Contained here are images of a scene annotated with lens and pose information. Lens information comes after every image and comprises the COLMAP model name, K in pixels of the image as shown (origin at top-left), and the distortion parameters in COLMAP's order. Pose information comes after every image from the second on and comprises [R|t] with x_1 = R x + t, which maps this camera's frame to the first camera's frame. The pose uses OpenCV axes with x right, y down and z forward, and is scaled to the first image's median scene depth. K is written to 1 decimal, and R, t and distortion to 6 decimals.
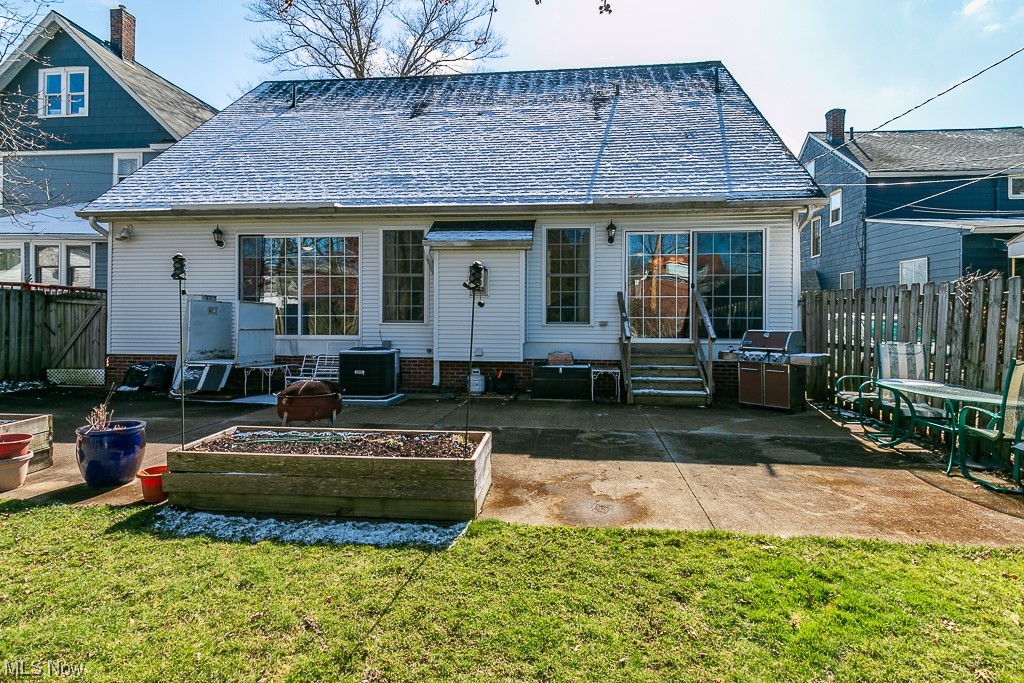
lens RADIAL K [[557.2, 0, 512.7], [0, 557.2, 322.3], [0, 0, 1]] dist [0.001093, -0.000324]
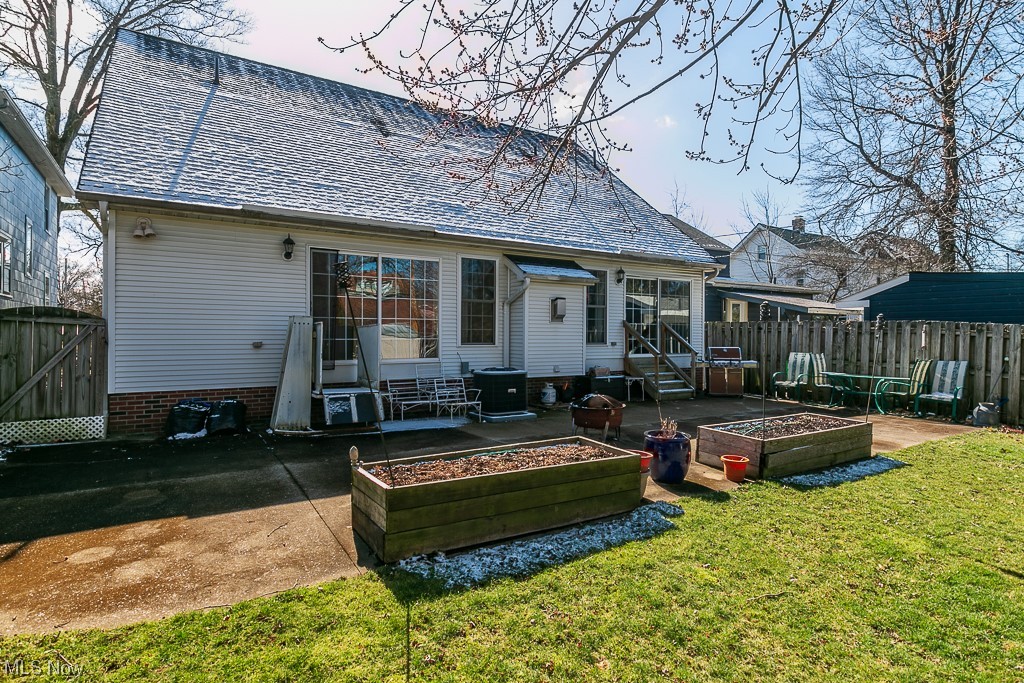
lens RADIAL K [[556.8, 0, 512.0], [0, 556.8, 341.5], [0, 0, 1]] dist [0.001128, 0.000150]
pose [[0.772751, -0.009809, 0.634634, -0.845636], [0.003983, 0.999936, 0.010605, -0.017490], [-0.634697, -0.005668, 0.772740, 0.125257]]
